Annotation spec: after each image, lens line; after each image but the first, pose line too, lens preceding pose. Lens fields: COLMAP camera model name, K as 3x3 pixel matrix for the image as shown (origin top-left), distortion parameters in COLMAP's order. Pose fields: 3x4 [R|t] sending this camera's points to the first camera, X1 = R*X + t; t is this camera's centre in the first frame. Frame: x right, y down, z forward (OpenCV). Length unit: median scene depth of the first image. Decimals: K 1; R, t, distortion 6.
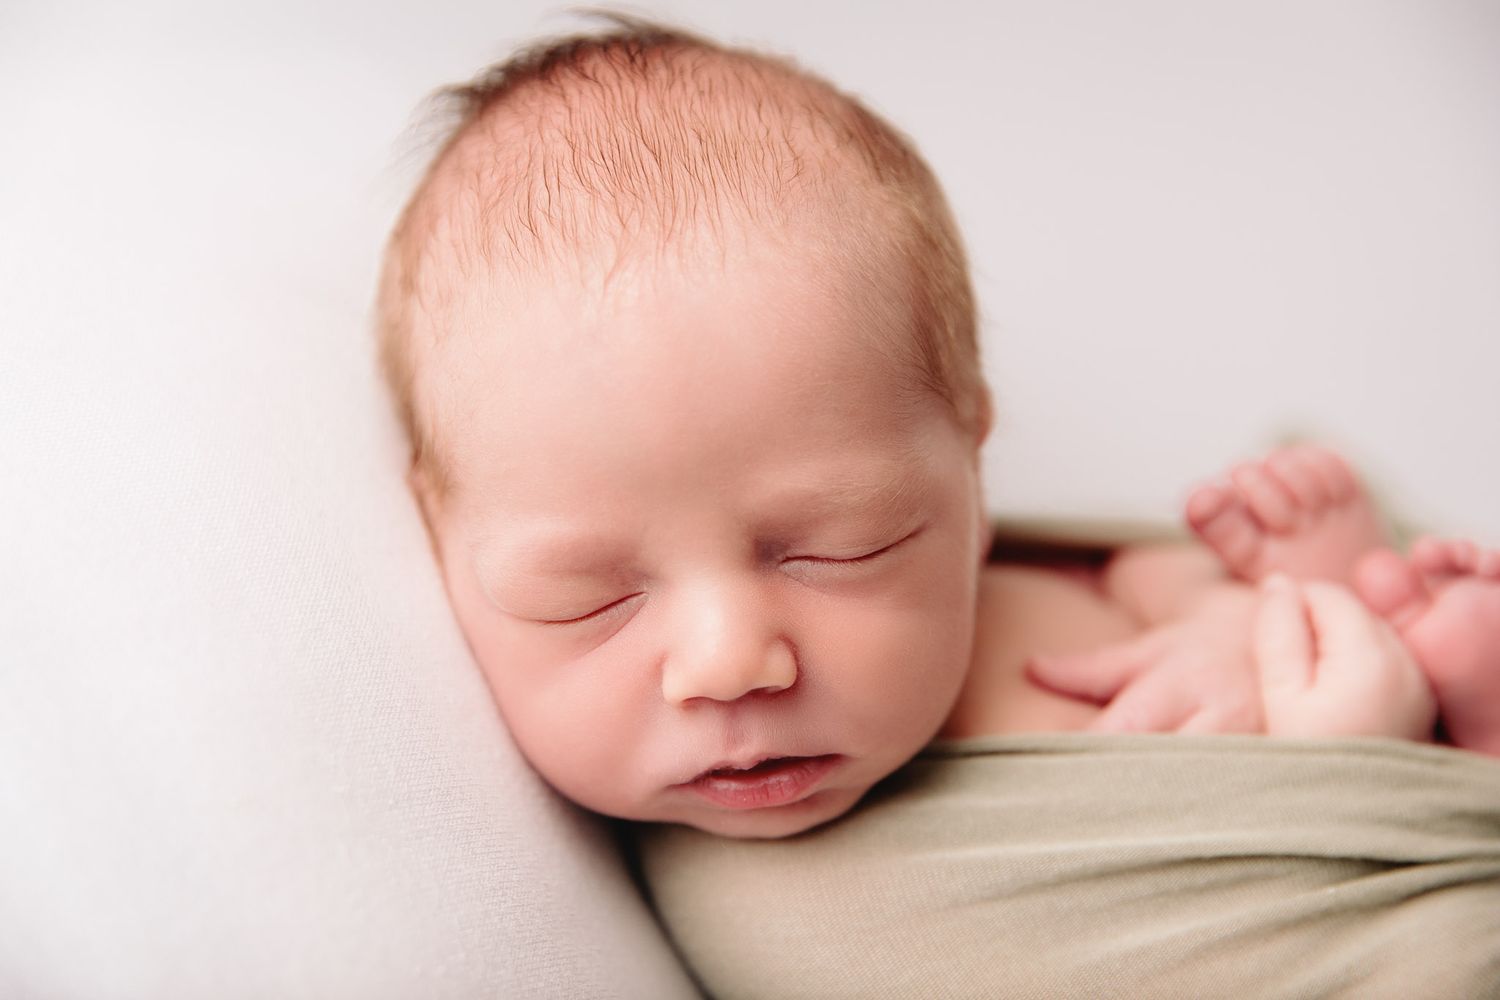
lens RADIAL K [[2409.6, 0, 750.0], [0, 2409.6, 500.0], [0, 0, 1]] dist [0.003665, 0.047490]
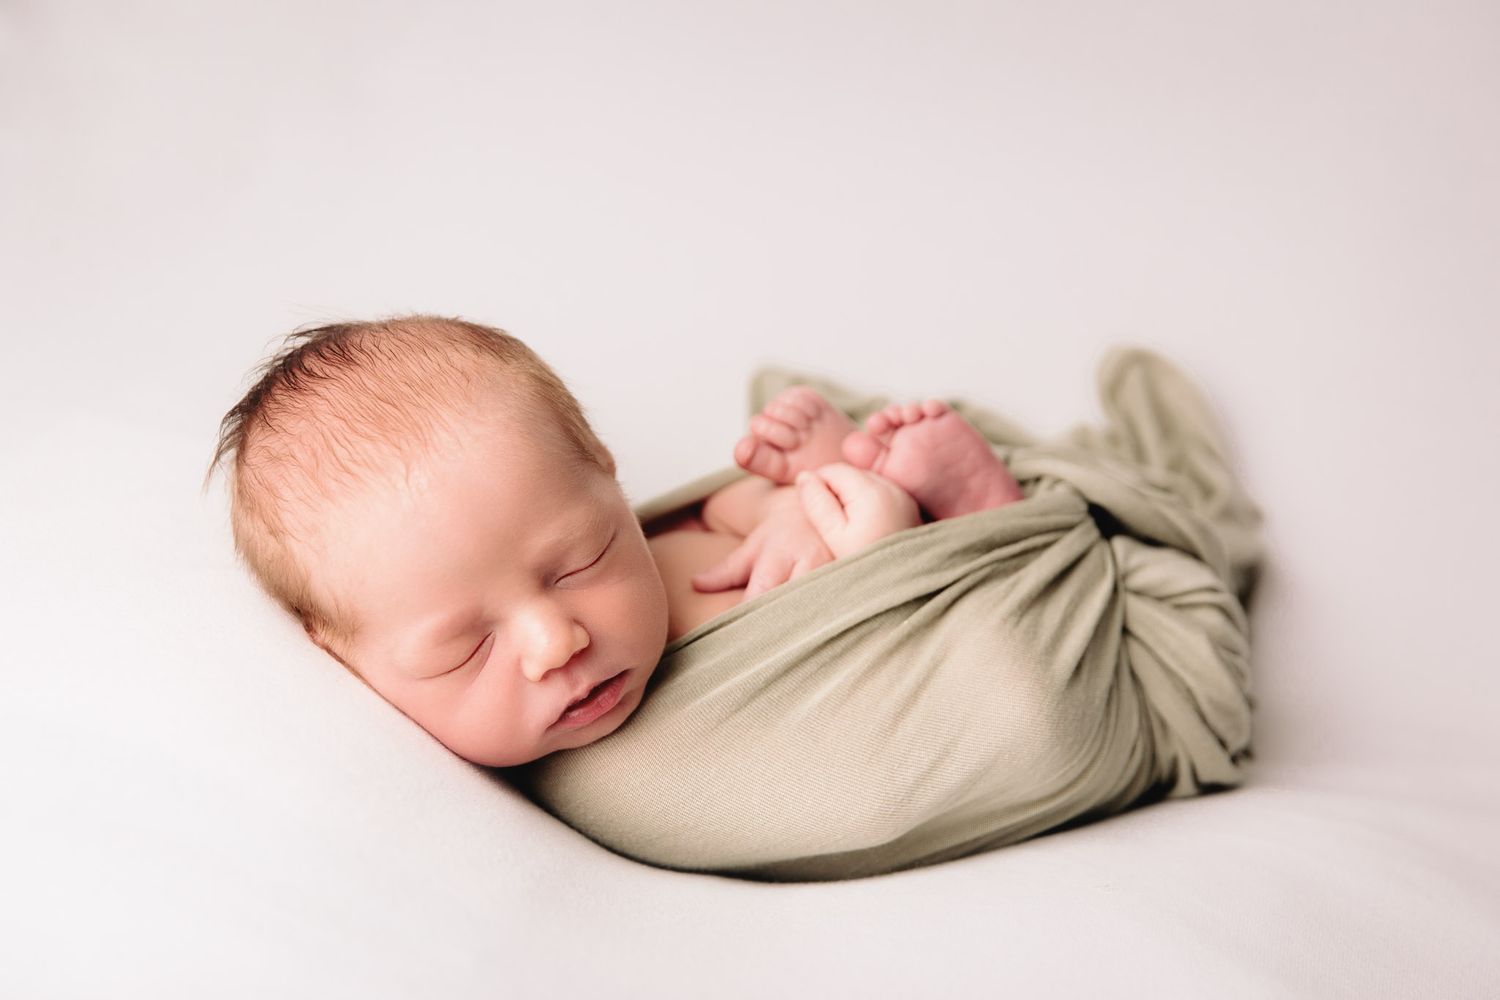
lens RADIAL K [[2912.5, 0, 750.0], [0, 2912.5, 500.0], [0, 0, 1]] dist [-0.001673, -0.002236]
pose [[0.885735, -0.419853, 0.197984, -0.245194], [0.421442, 0.906135, 0.036155, -0.044412], [-0.194580, 0.051415, 0.979538, -1.074913]]
